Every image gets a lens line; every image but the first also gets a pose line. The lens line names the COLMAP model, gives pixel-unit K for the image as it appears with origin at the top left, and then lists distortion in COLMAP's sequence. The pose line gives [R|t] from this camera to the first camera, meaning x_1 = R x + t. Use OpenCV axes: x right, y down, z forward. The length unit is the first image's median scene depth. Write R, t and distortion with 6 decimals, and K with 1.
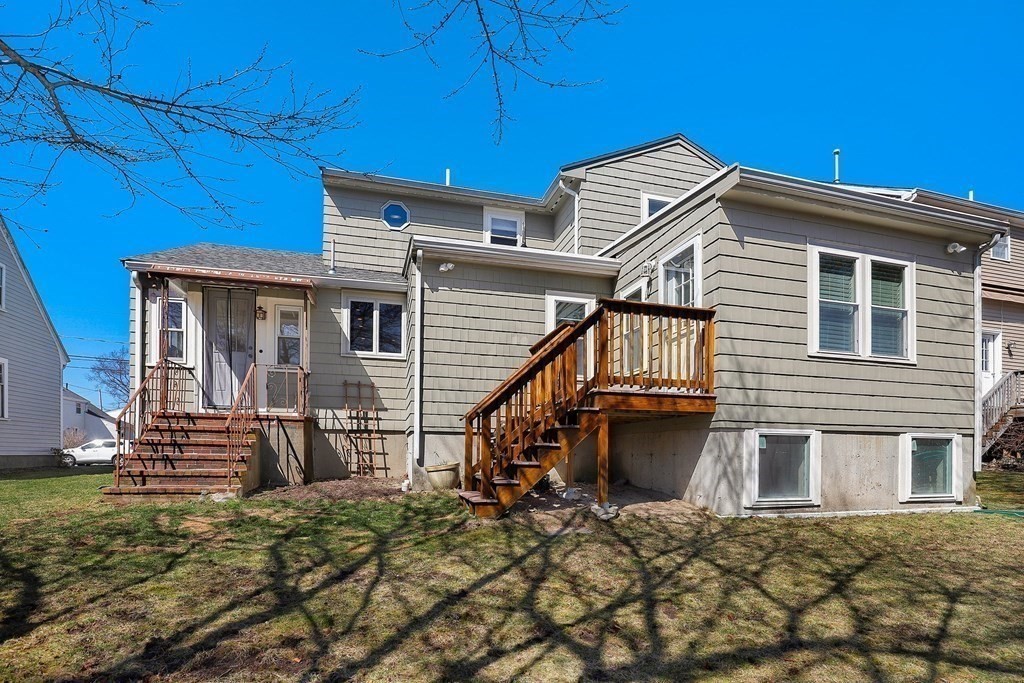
lens RADIAL K [[466.5, 0, 512.0], [0, 466.5, 341.5], [0, 0, 1]] dist [-0.037553, -0.000032]
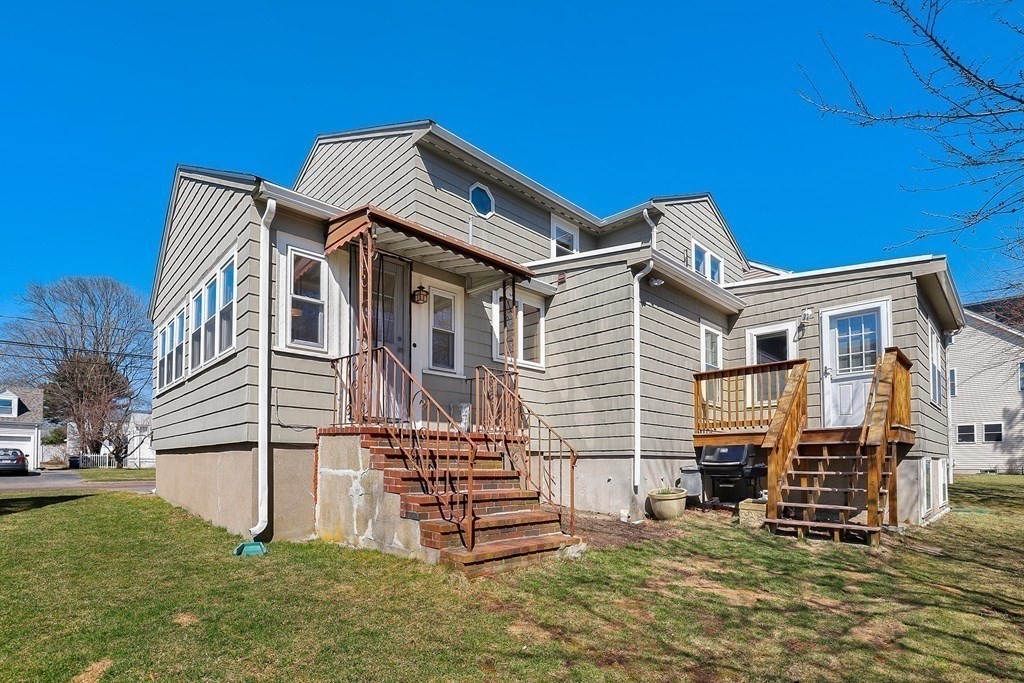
lens RADIAL K [[476.0, 0, 514.3], [0, 476.0, 335.2], [0, 0, 1]] dist [-0.038450, -0.000065]
pose [[0.885659, 0.123603, 0.447582, -0.748027], [-0.106789, 0.992301, -0.062721, 0.035837], [-0.451889, 0.007752, 0.892040, 0.243620]]
